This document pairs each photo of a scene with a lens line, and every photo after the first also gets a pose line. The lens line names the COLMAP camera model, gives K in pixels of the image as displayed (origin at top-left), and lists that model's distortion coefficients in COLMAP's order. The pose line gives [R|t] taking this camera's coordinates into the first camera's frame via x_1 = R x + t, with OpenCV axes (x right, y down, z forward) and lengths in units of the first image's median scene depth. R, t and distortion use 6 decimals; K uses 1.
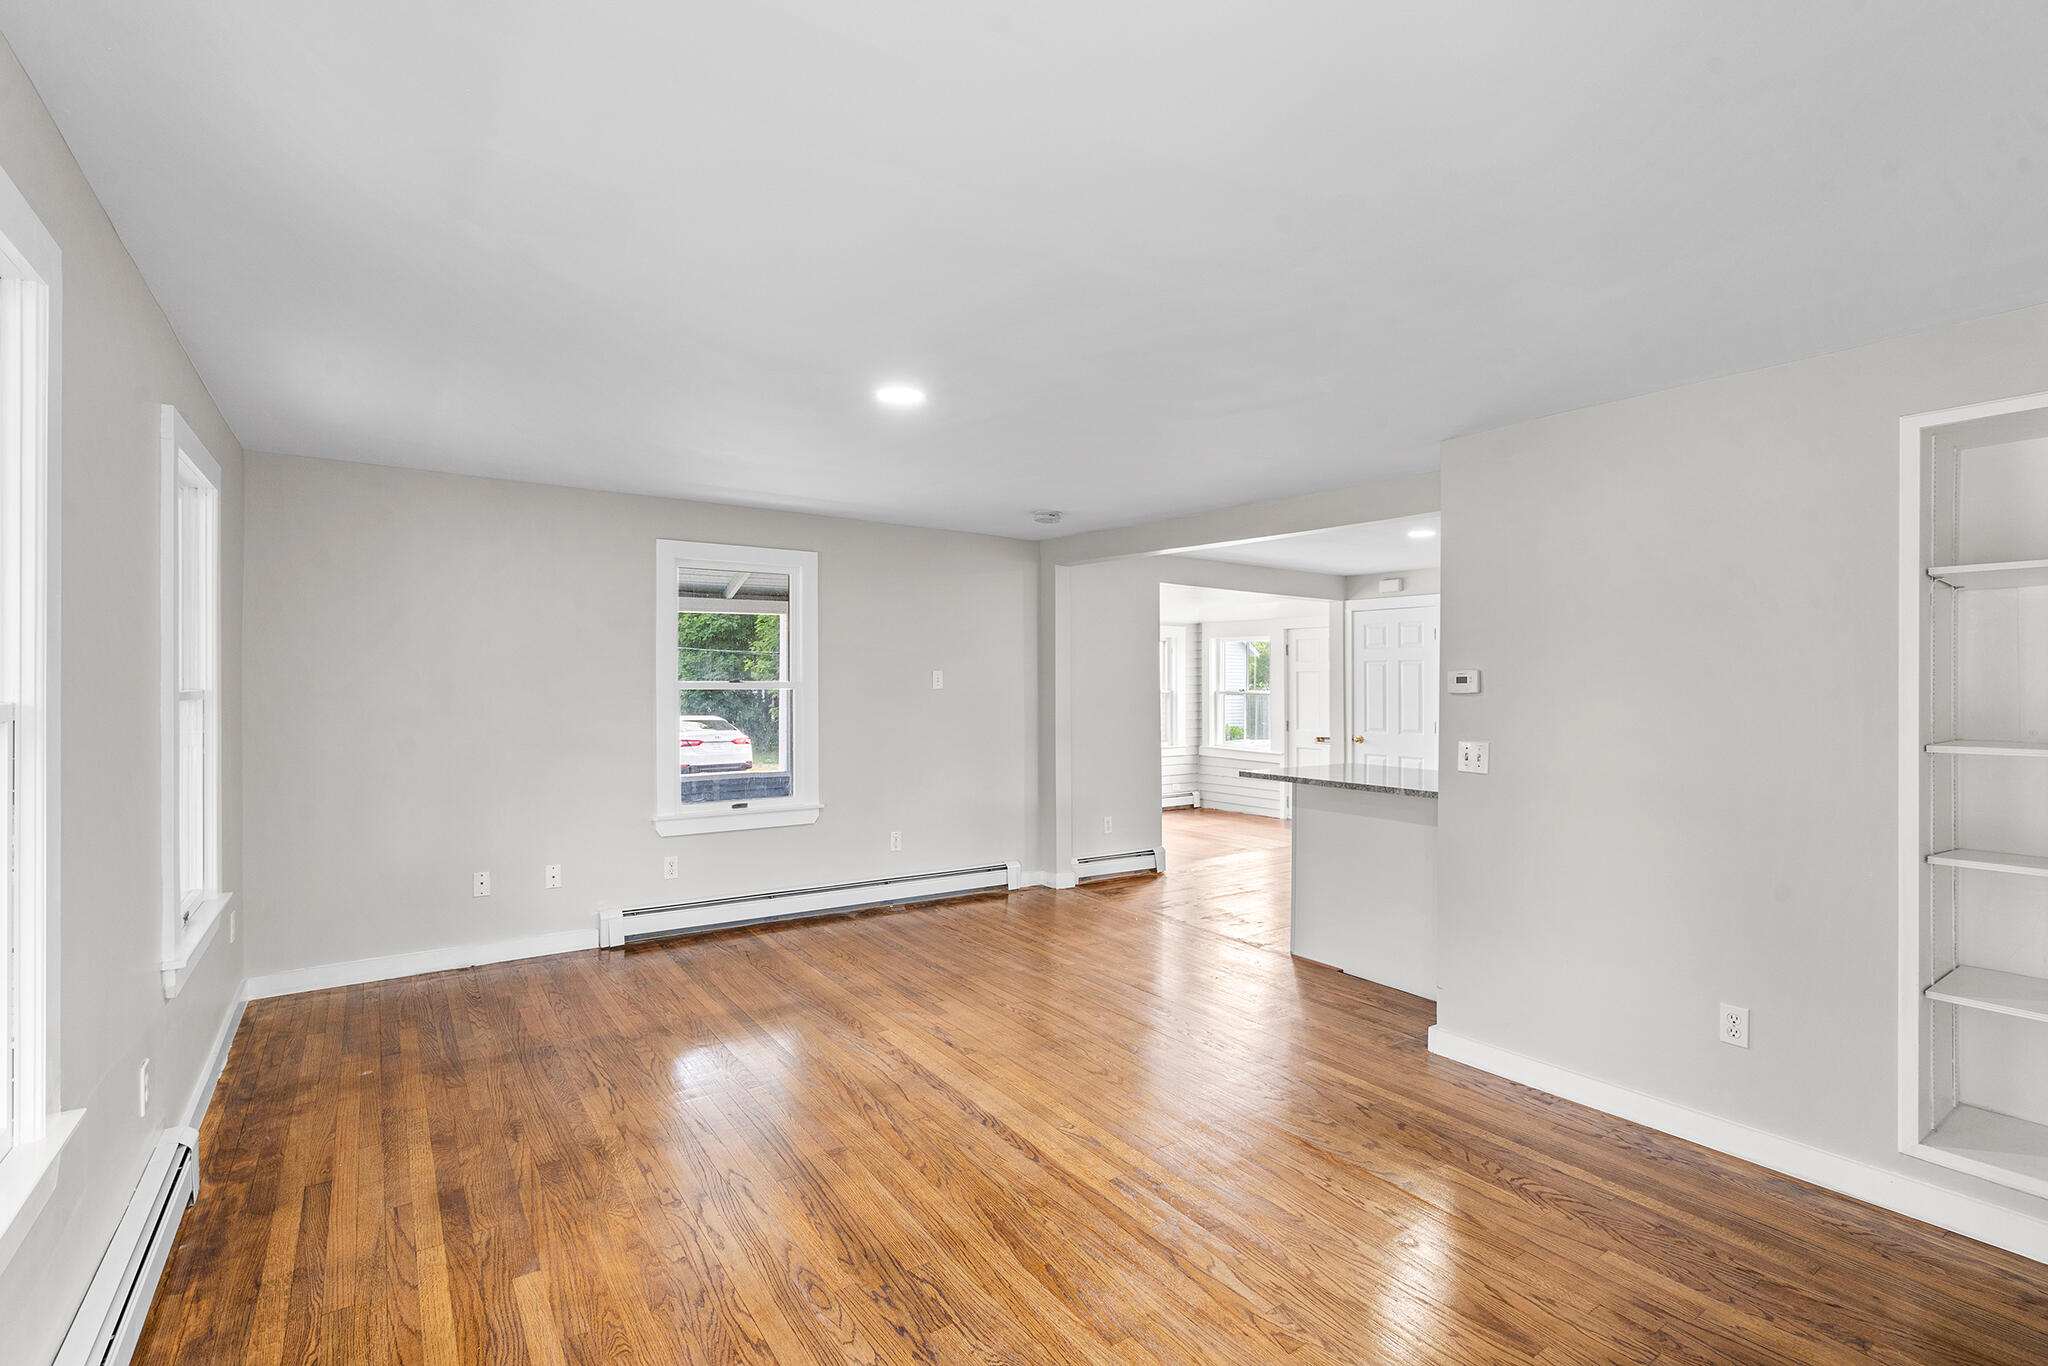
lens RADIAL K [[935.7, 0, 1019.4], [0, 935.7, 677.5], [0, 0, 1]] dist [0.001044, -0.000691]
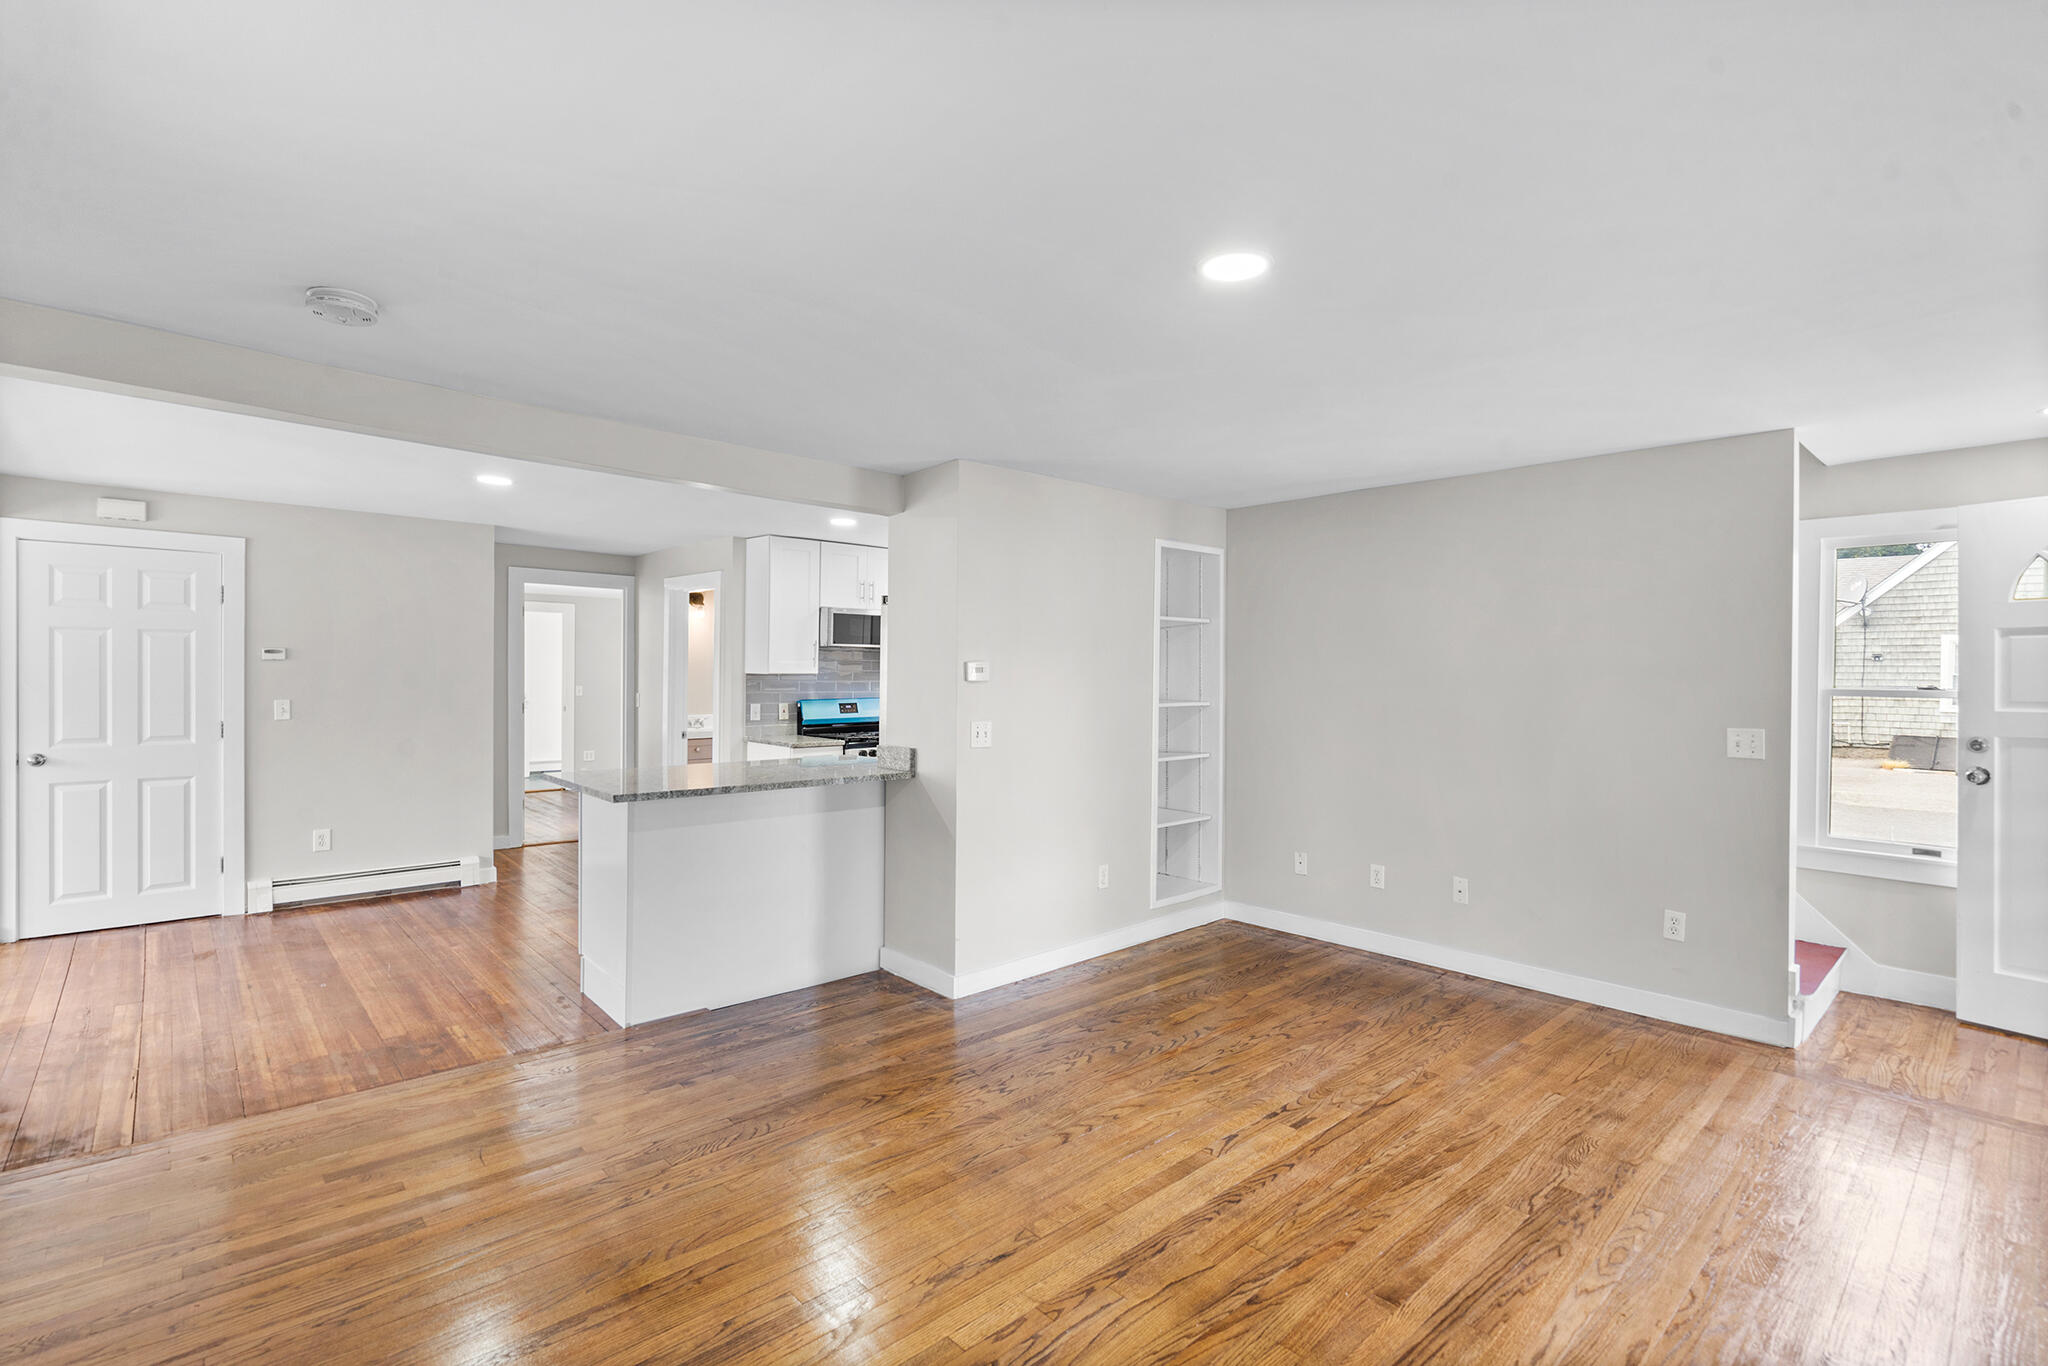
lens RADIAL K [[935.7, 0, 1036.9], [0, 935.7, 676.9], [0, 0, 1]] dist [0.001044, -0.000691]
pose [[-0.141052, -0.010957, 0.989942, -0.739930], [-0.013550, 0.999866, 0.009136, 0.000049], [-0.989909, -0.012125, -0.141182, 1.147279]]
